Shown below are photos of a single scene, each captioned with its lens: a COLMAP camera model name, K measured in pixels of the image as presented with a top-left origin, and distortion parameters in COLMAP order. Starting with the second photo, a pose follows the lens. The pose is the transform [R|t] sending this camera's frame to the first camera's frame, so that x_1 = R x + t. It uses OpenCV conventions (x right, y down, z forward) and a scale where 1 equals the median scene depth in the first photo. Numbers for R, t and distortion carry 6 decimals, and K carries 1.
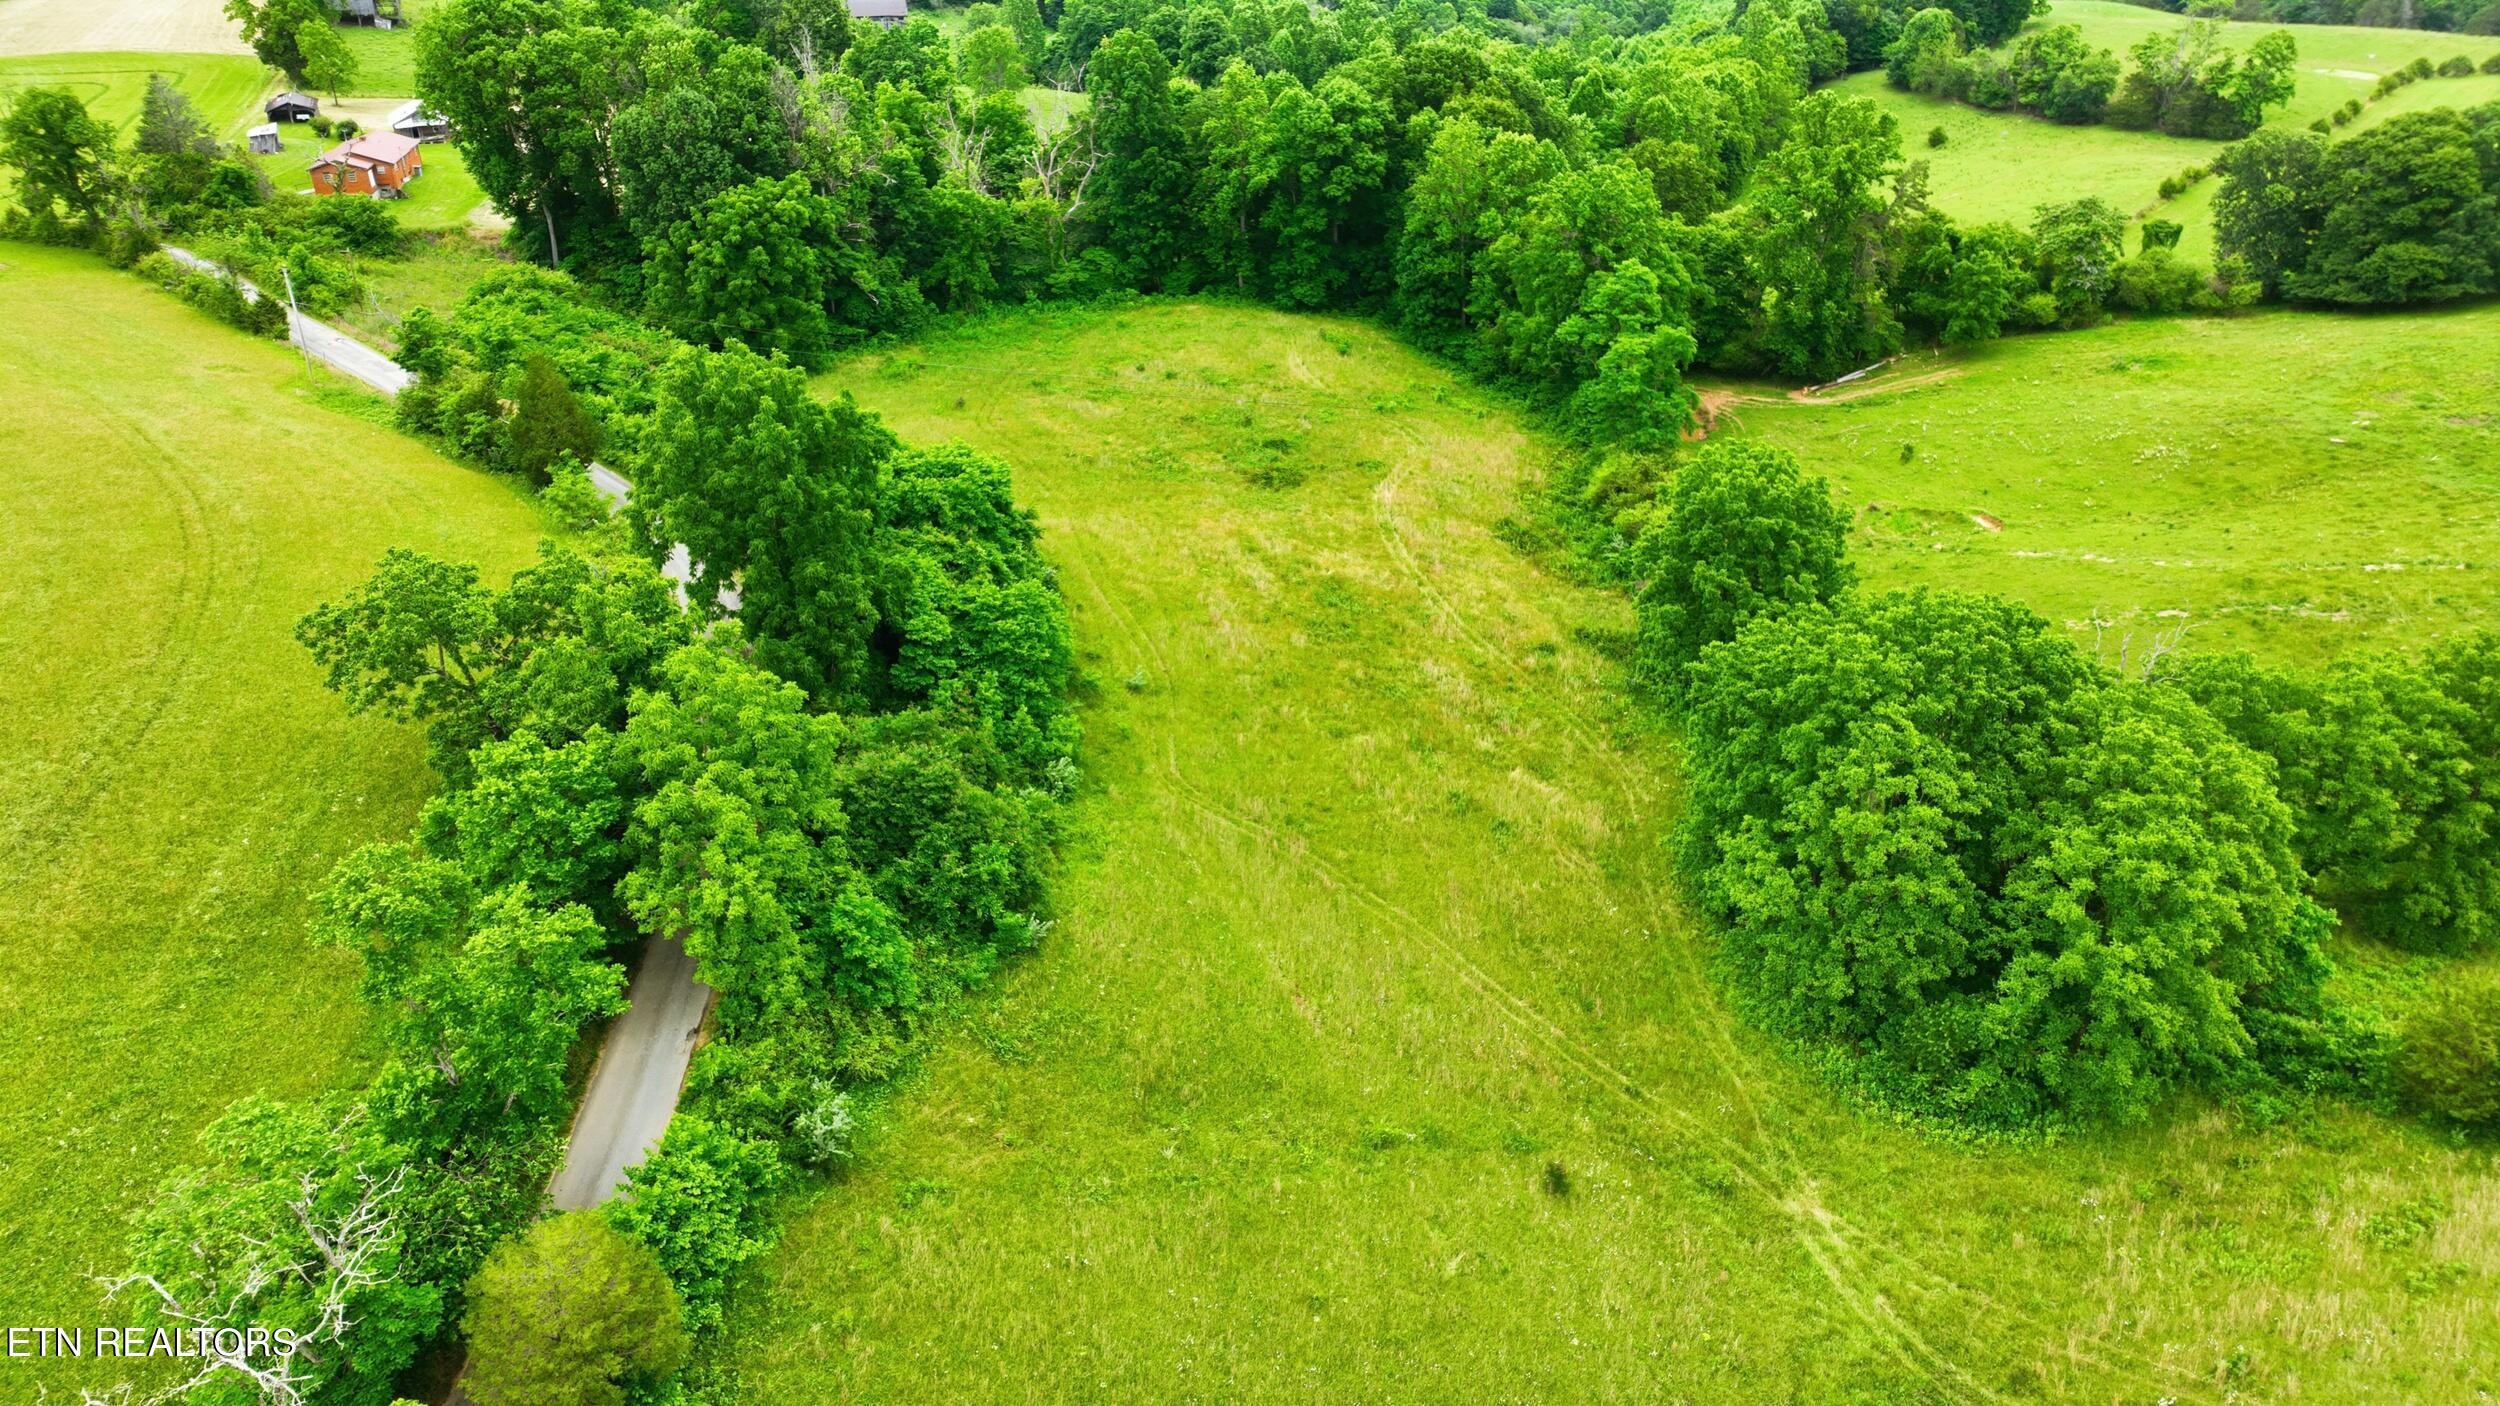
lens RADIAL K [[1759.0, 0, 1246.1], [0, 1759.0, 704.4], [0, 0, 1]] dist [0.000969, 0.016979]
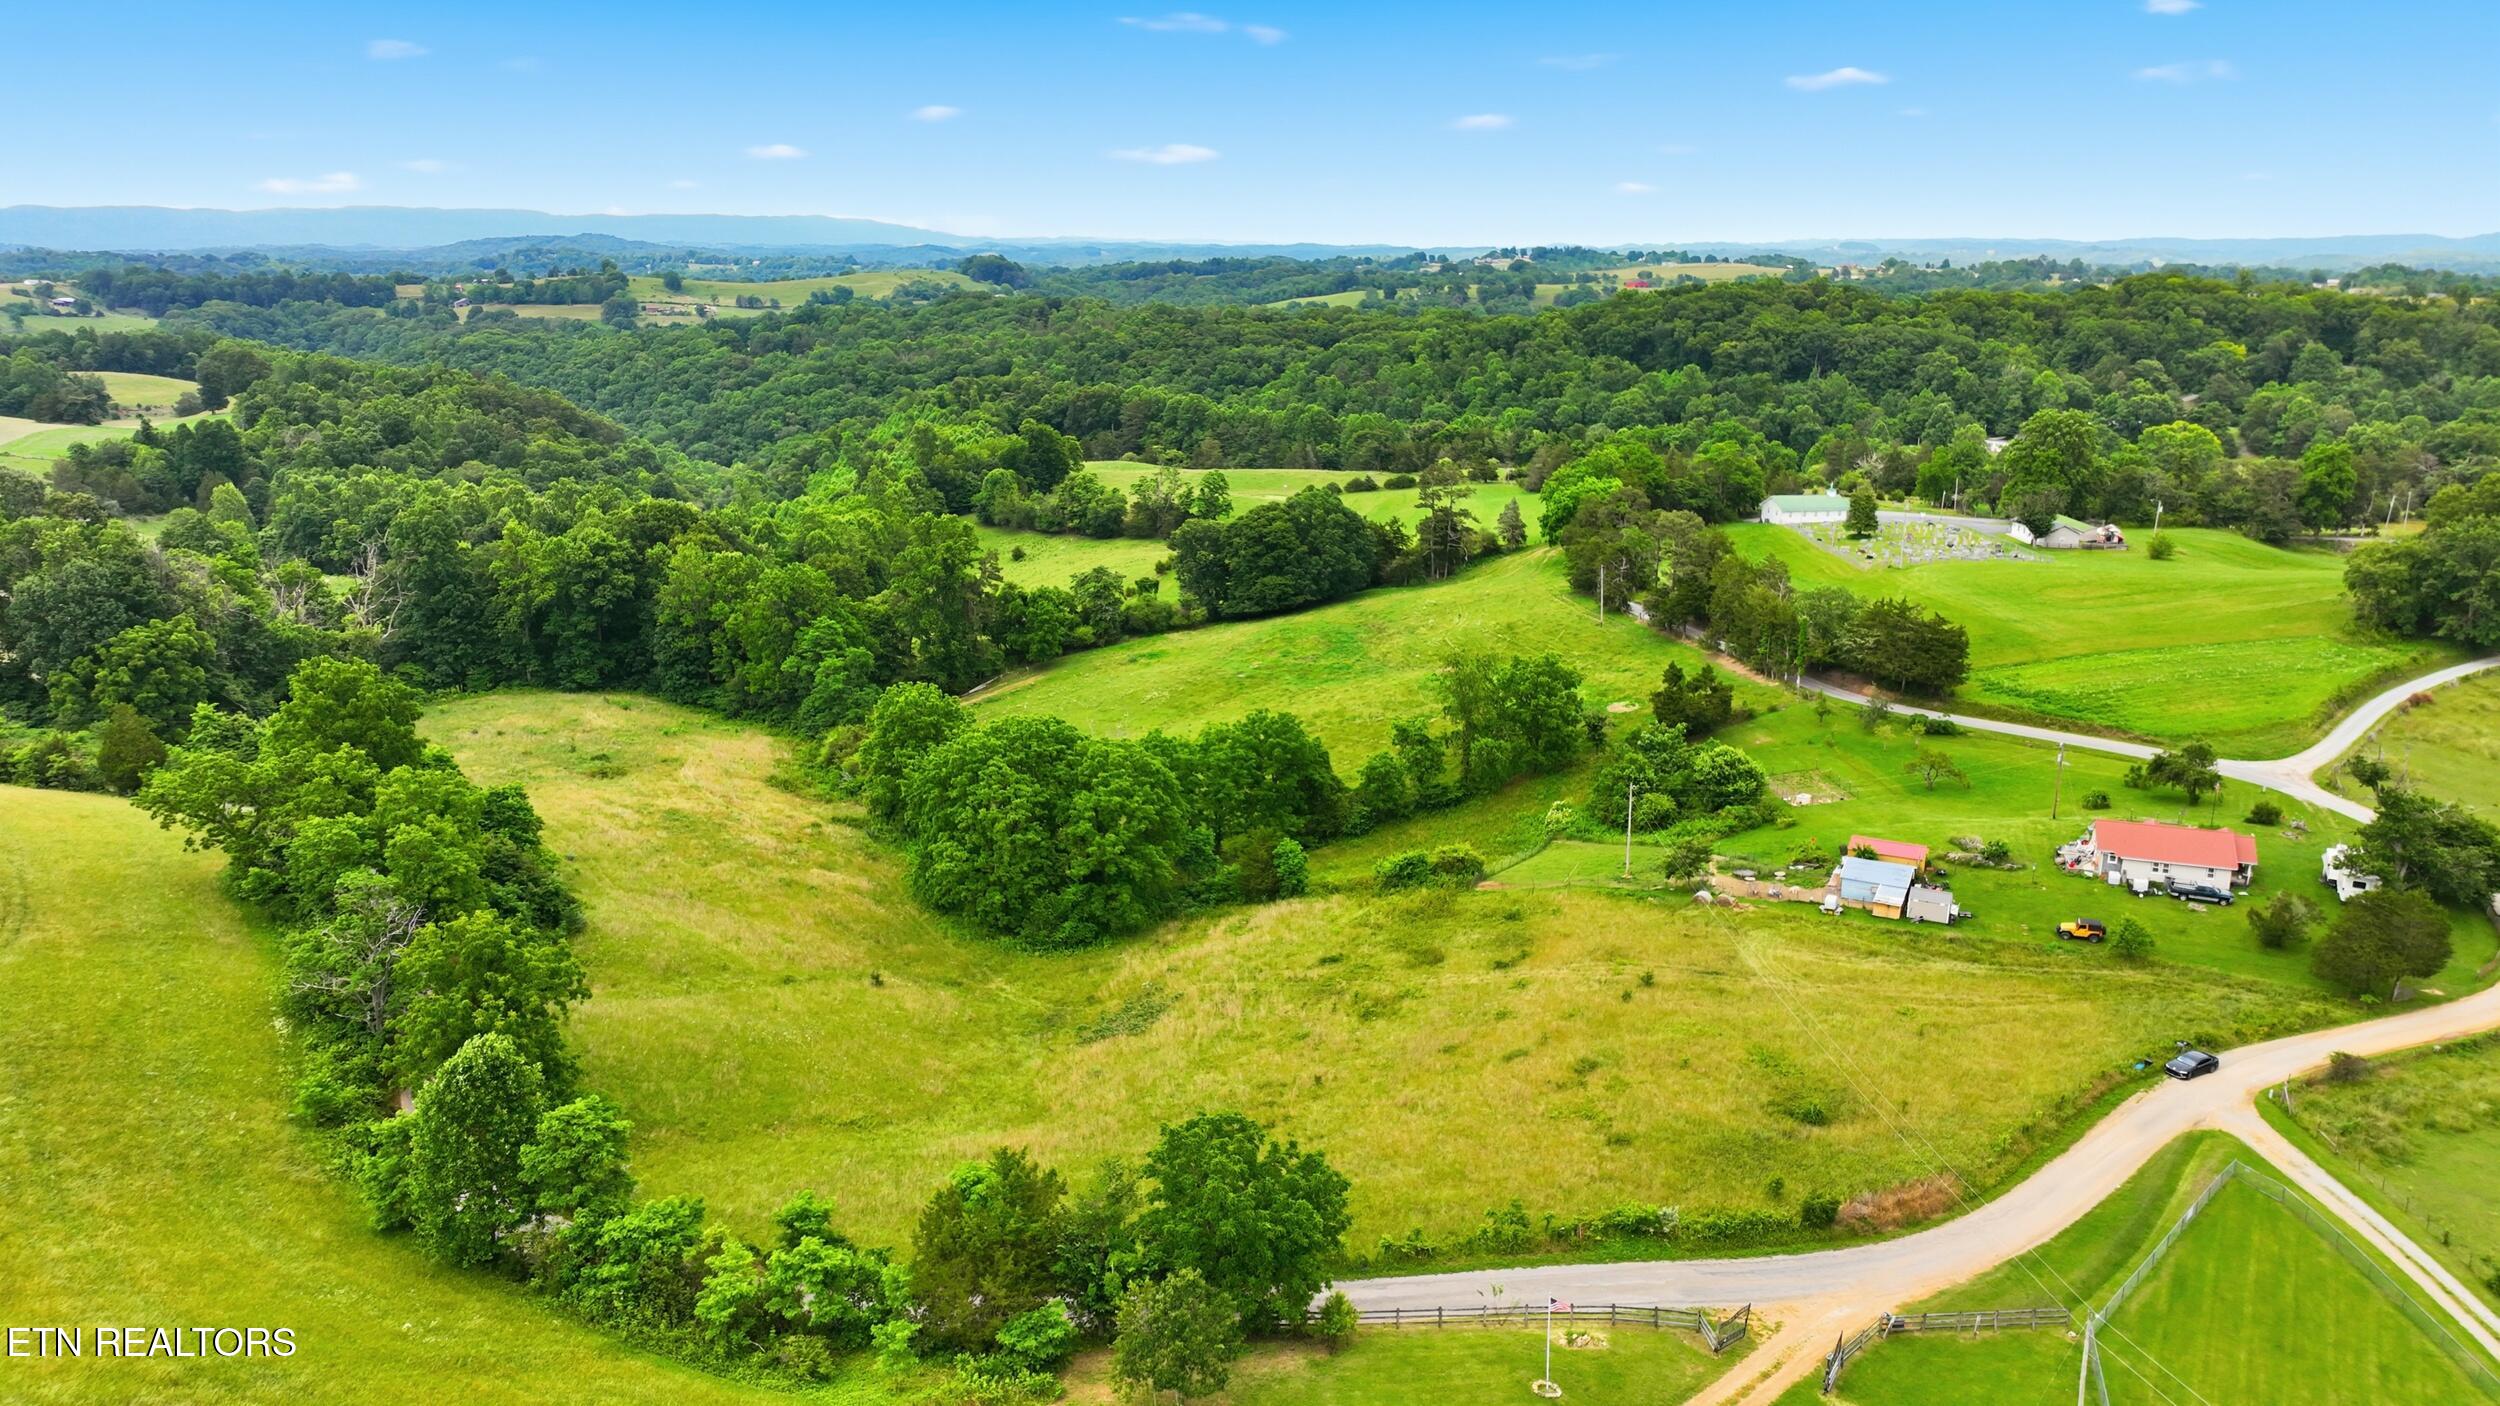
lens RADIAL K [[1759.0, 0, 1246.1], [0, 1759.0, 704.4], [0, 0, 1]] dist [0.000969, 0.016979]
pose [[0.890085, -0.109328, 0.442489, -0.125365], [0.218124, 0.954594, -0.202910, 0.189423], [-0.400213, 0.277124, 0.873517, -0.423005]]
